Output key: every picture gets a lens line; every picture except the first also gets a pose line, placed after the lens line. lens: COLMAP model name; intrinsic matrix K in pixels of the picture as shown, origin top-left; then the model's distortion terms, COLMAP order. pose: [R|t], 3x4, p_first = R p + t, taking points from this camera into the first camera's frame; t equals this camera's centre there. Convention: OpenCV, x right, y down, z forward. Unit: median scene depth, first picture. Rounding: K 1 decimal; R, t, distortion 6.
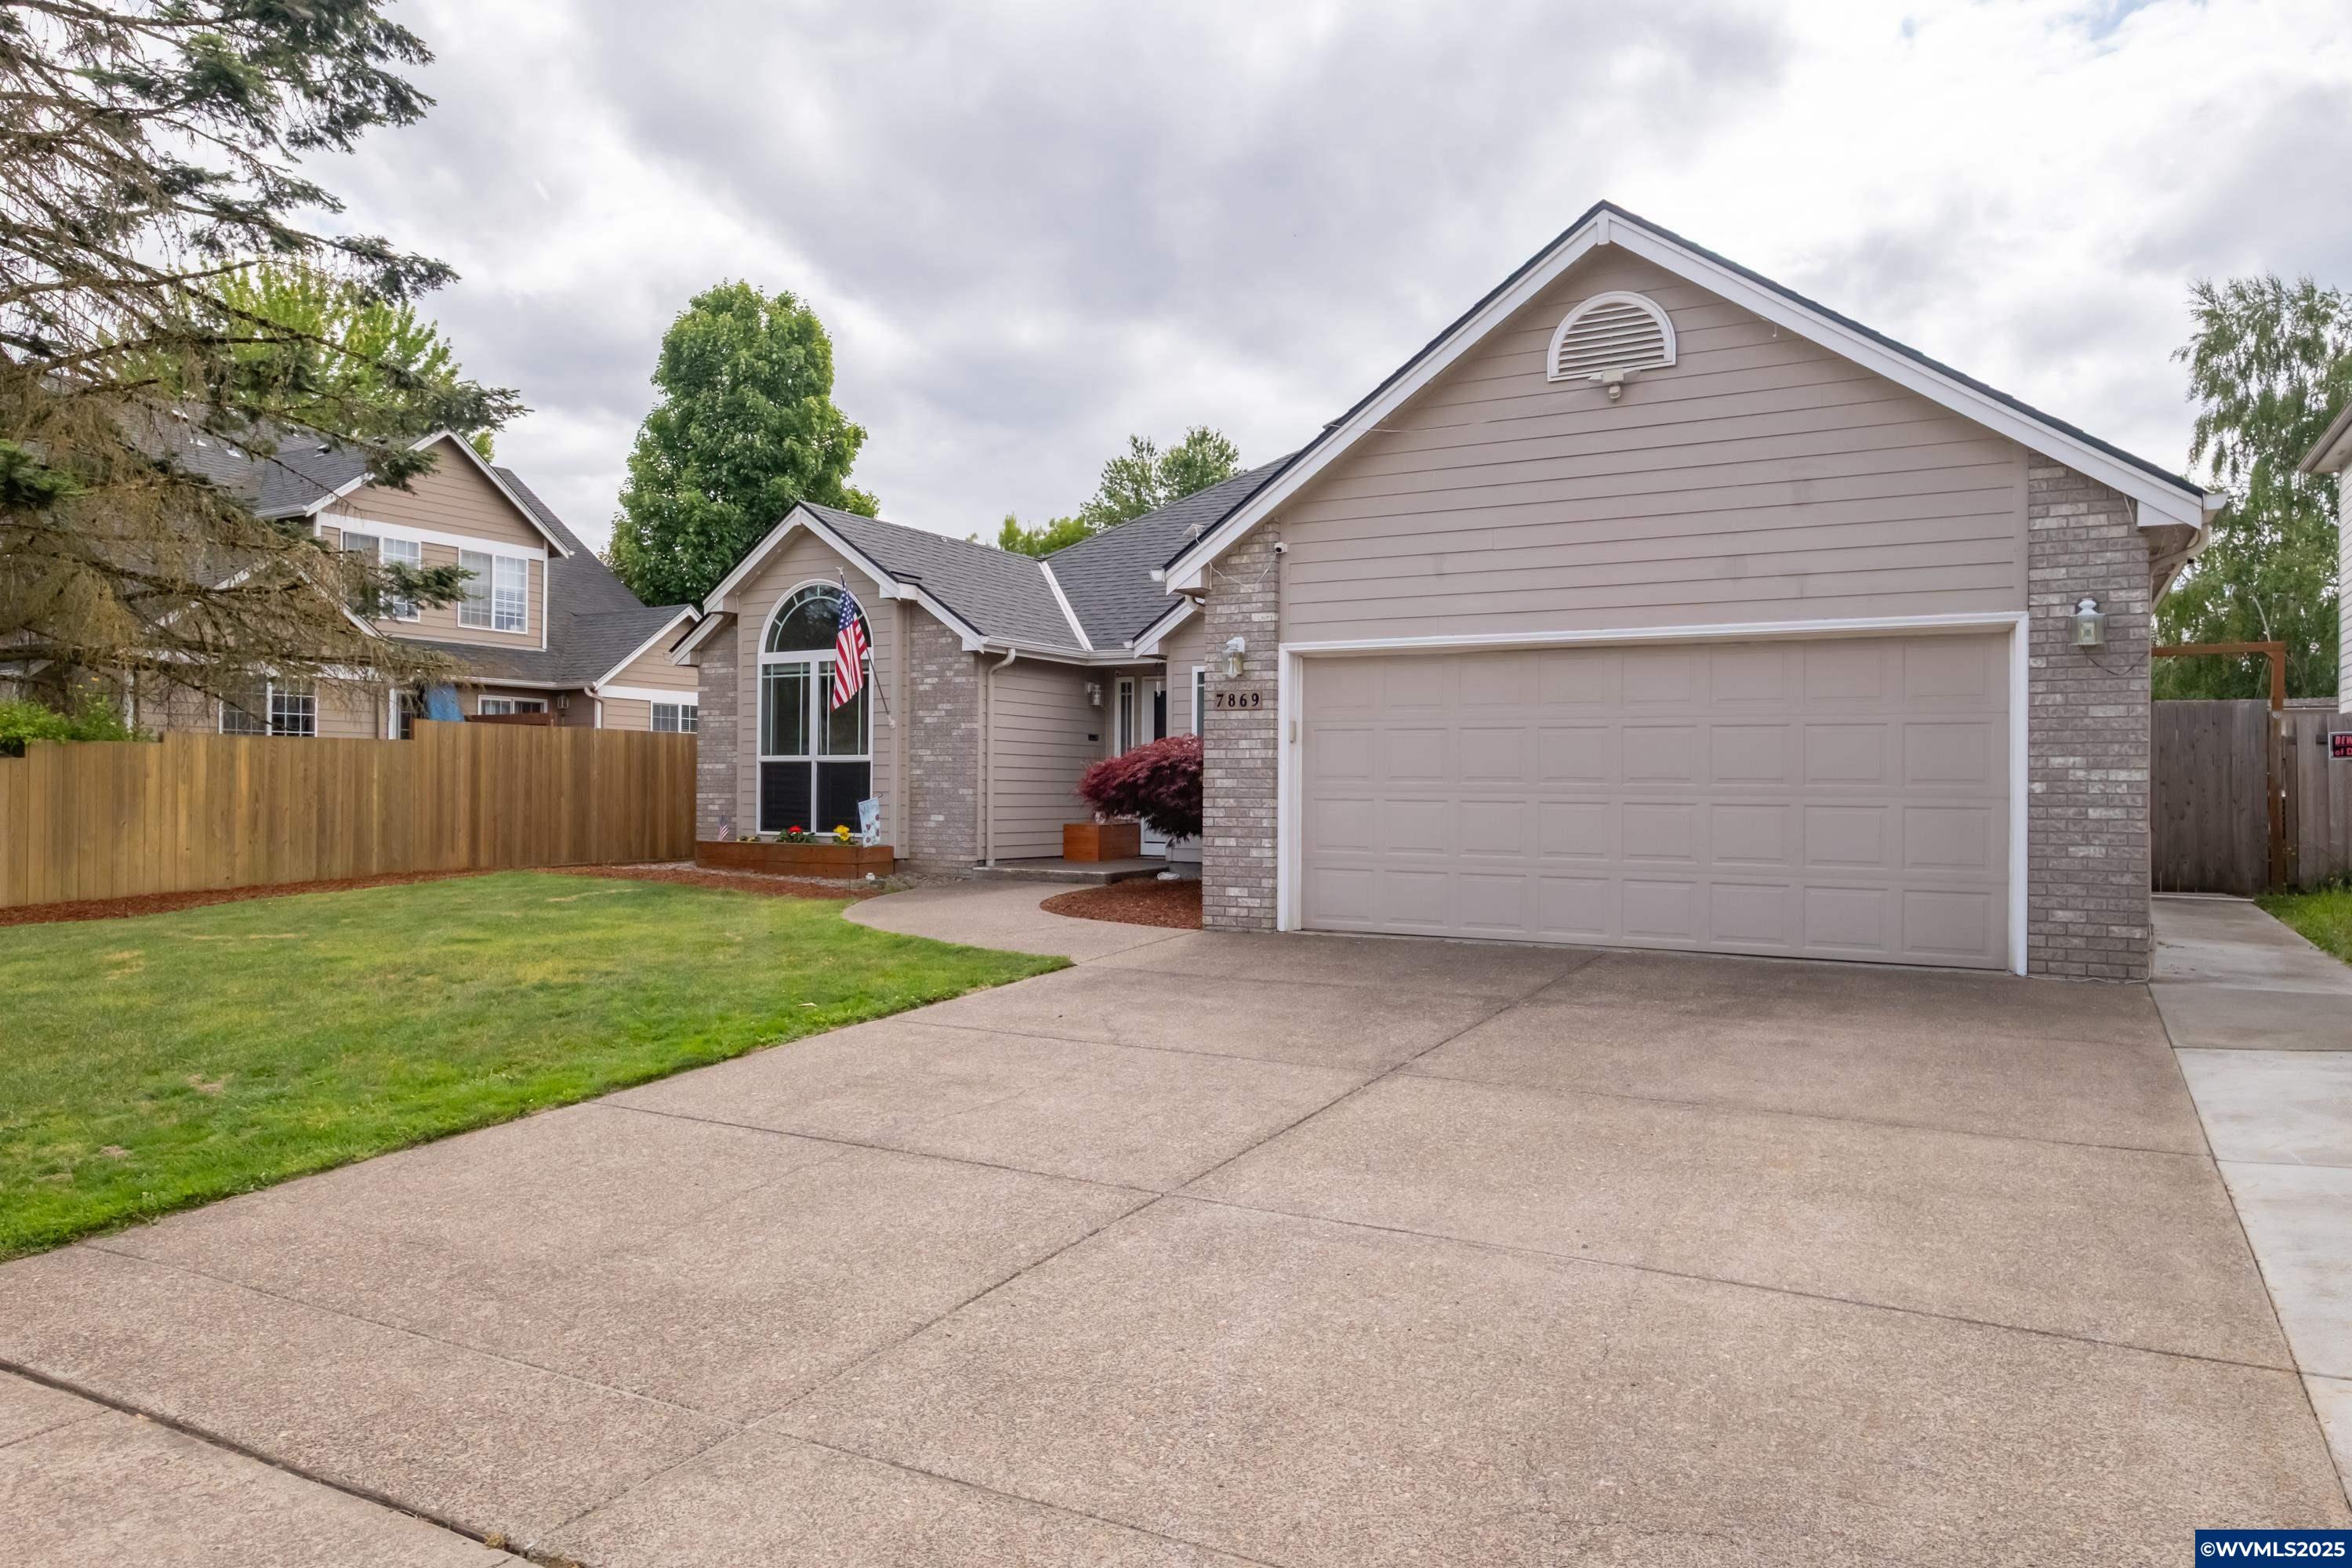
lens RADIAL K [[1490.8, 0, 1176.0], [0, 1490.8, 784.0], [0, 0, 1]] dist [-0.002313, -0.000468]
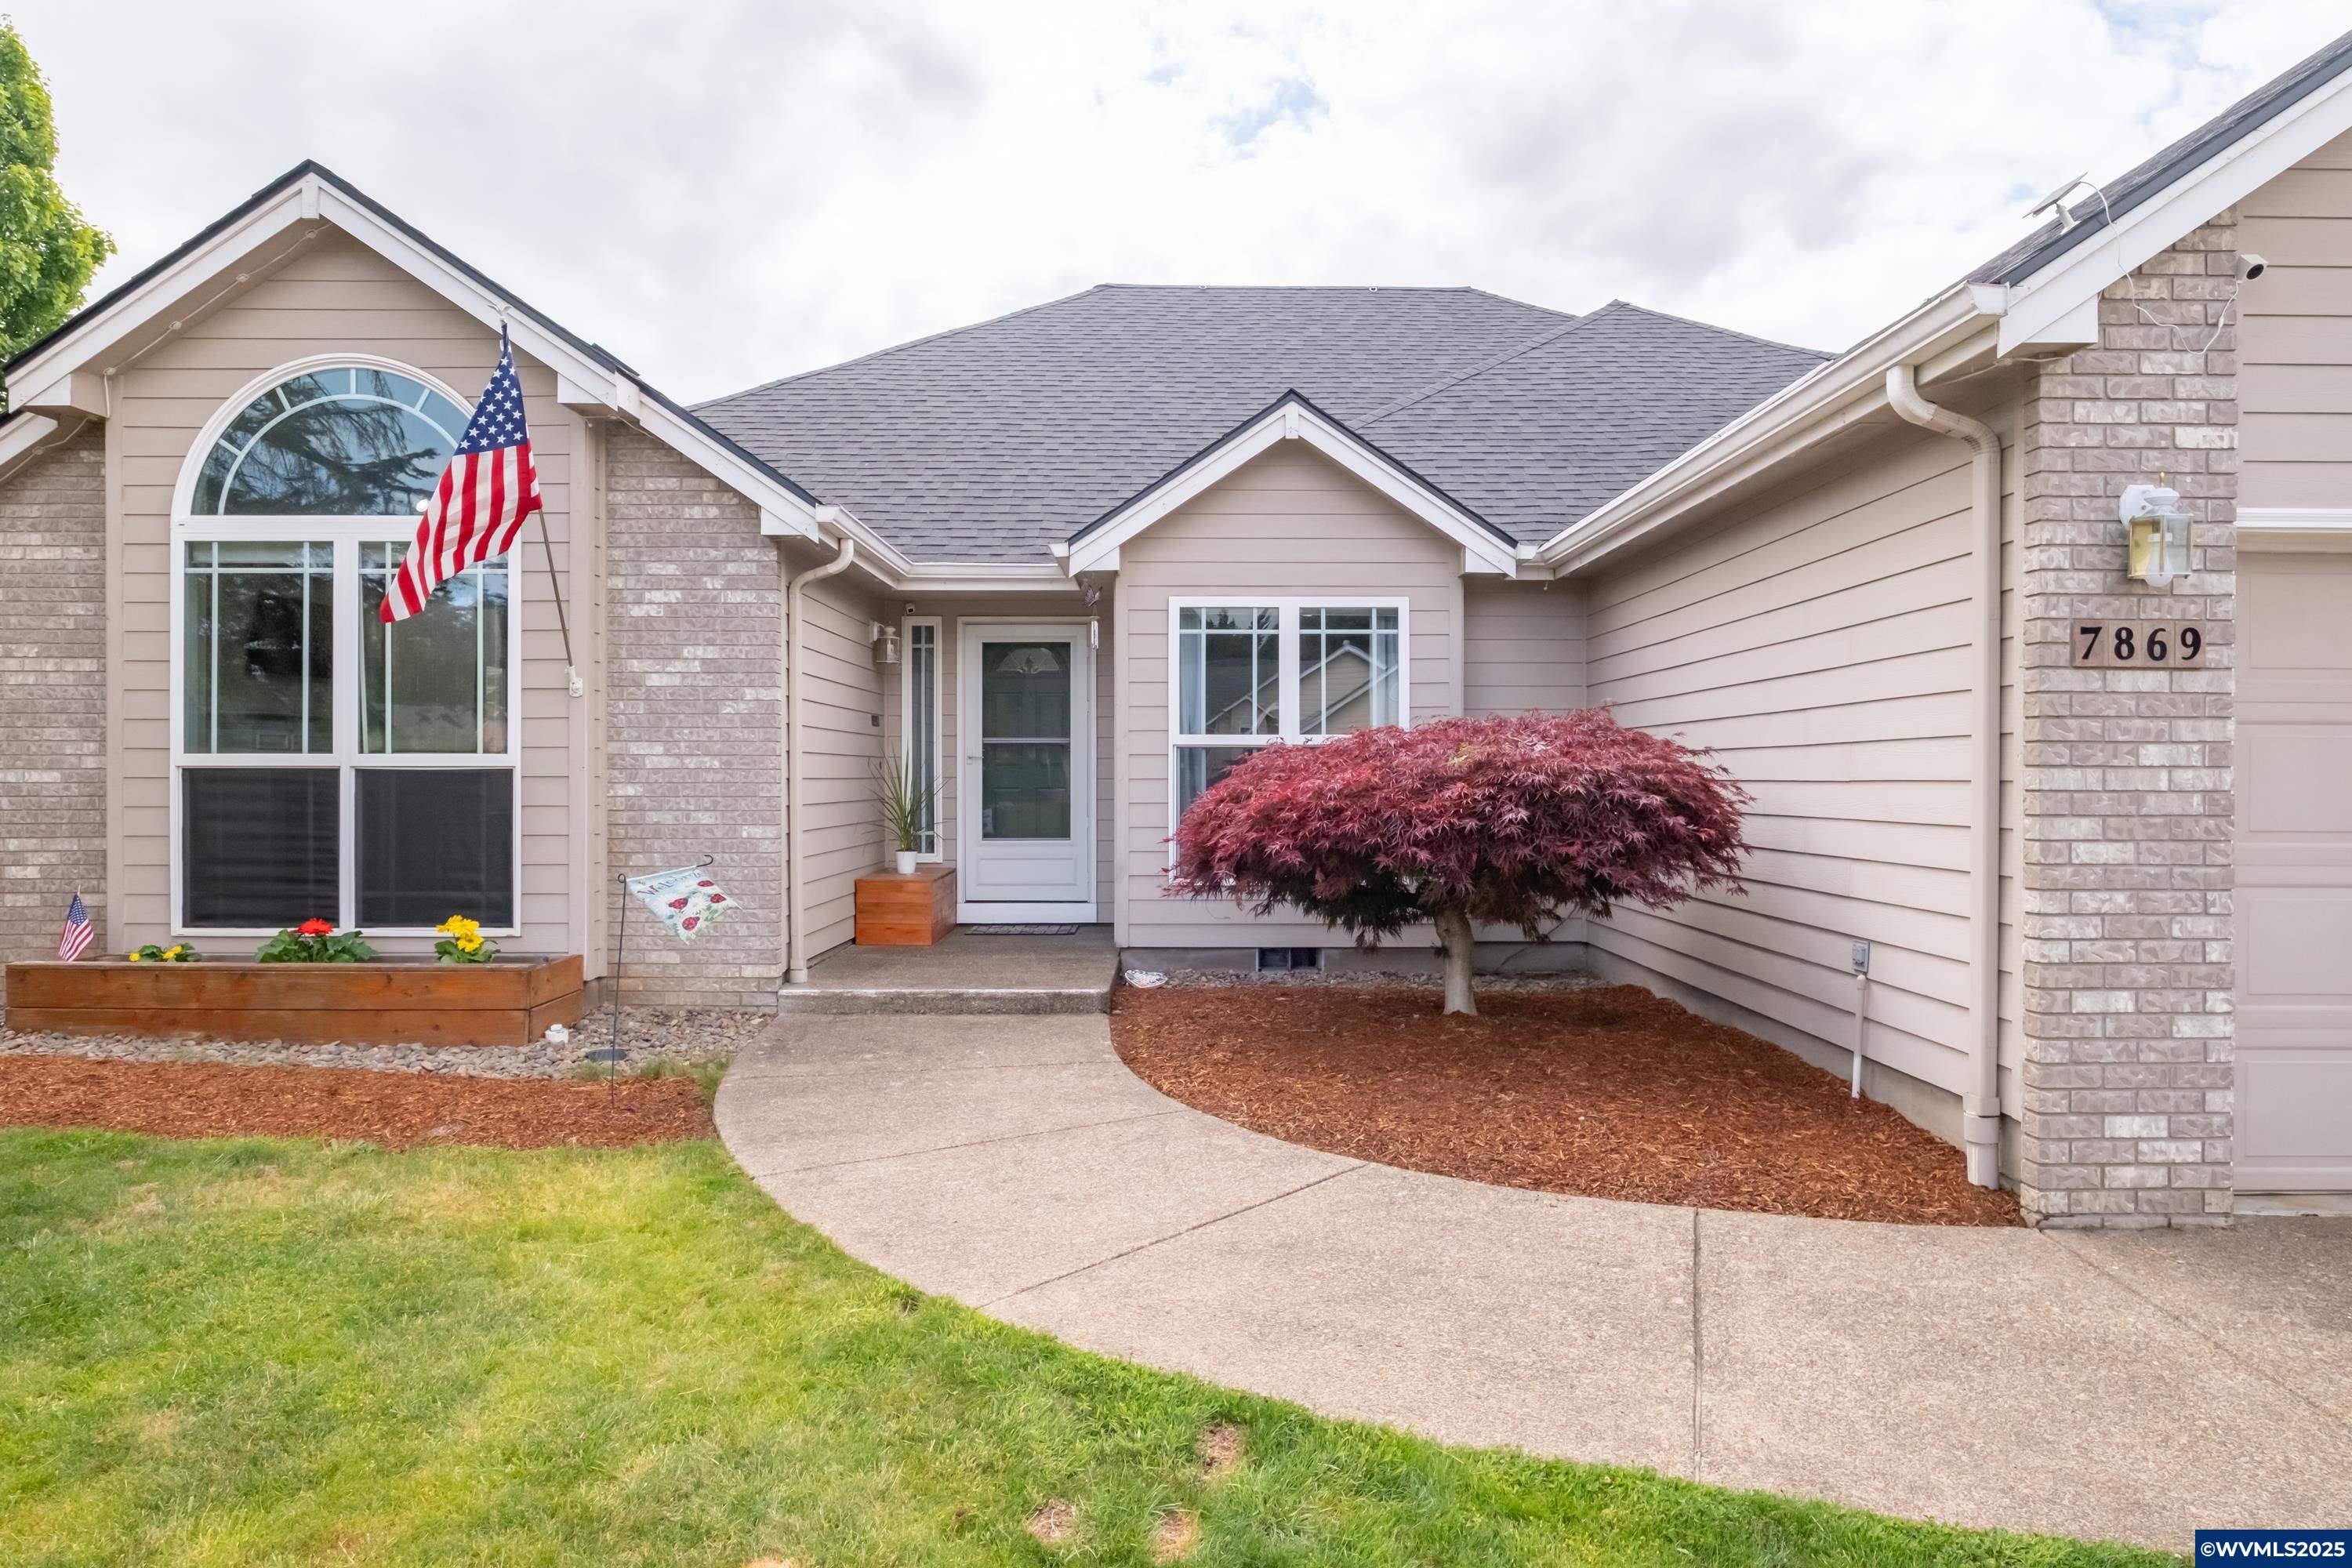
lens RADIAL K [[1440.3, 0, 1176.0], [0, 1440.3, 784.0], [0, 0, 1]] dist [0.027748, -0.033970]
pose [[0.873066, -0.007965, 0.487537, -0.245843], [0.001363, 0.999903, 0.013894, -0.016395], [-0.487601, -0.011466, 0.872992, 0.523869]]
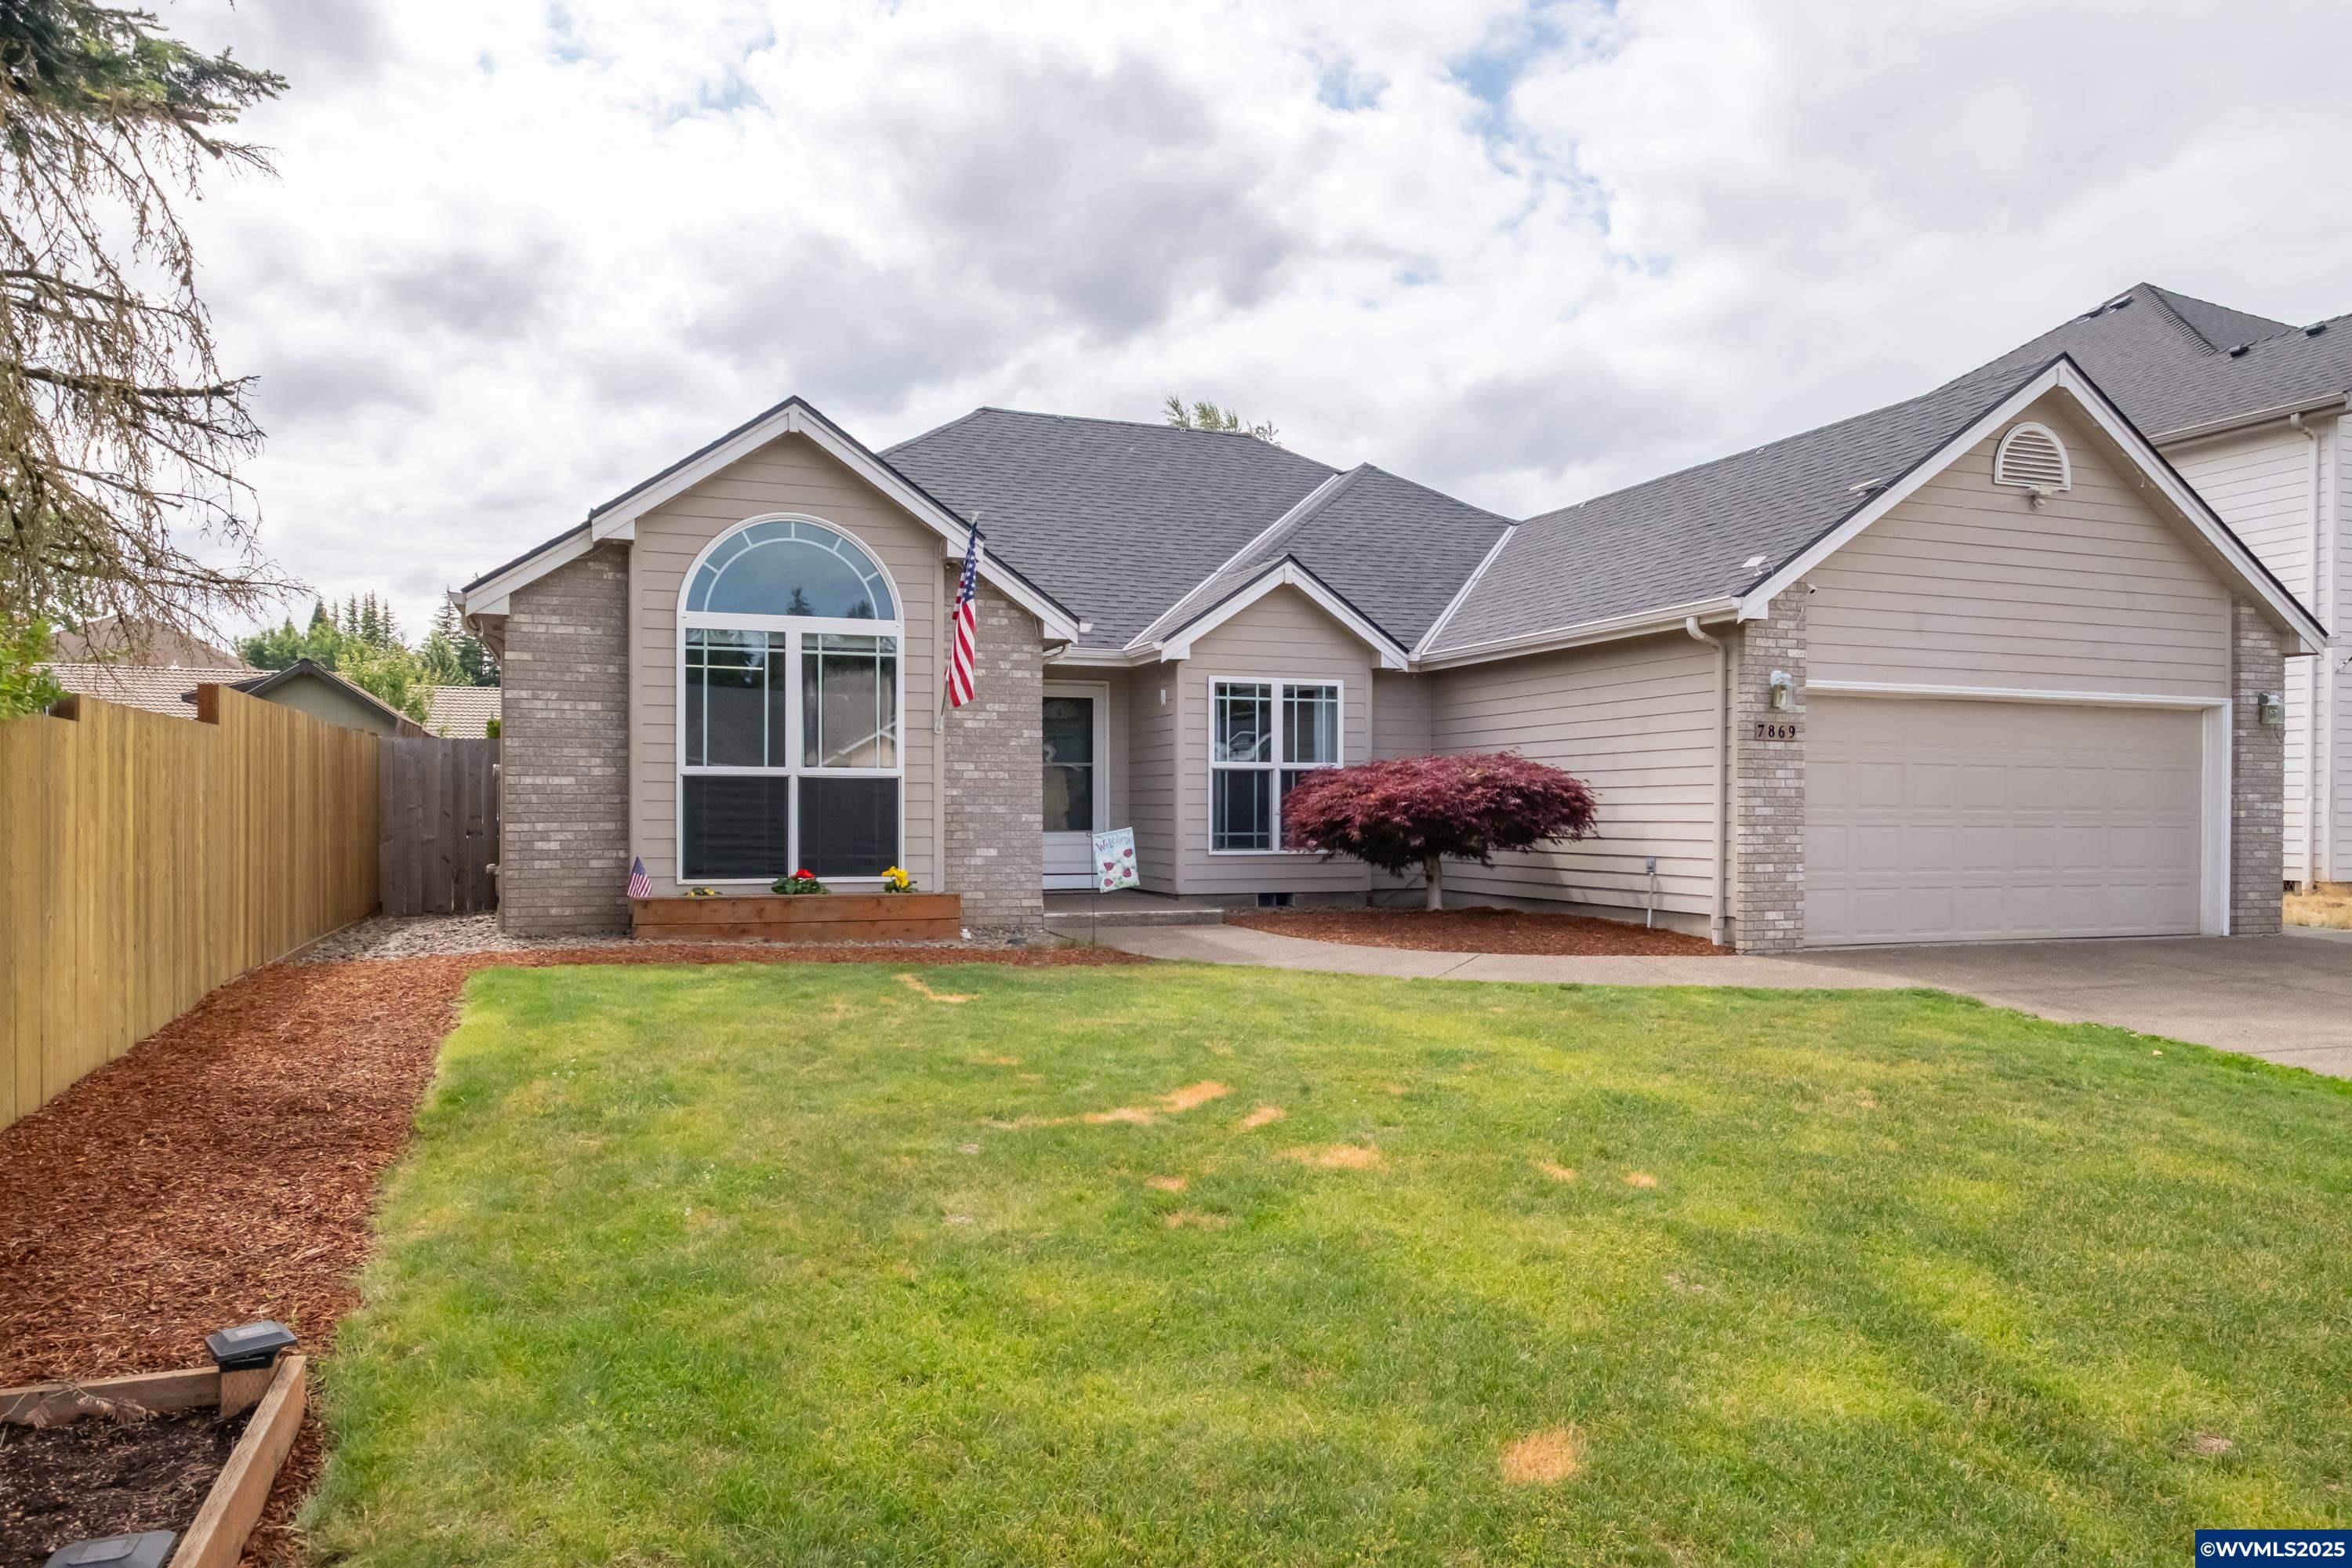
lens RADIAL K [[1559.3, 0, 1168.6], [0, 1559.3, 834.2], [0, 0, 1]] dist [0.002109, -0.001421]
pose [[0.651176, -0.016024, 0.758758, -0.704889], [-0.003011, 0.999715, 0.023696, -0.005983], [-0.758921, -0.017715, 0.650942, 0.406768]]
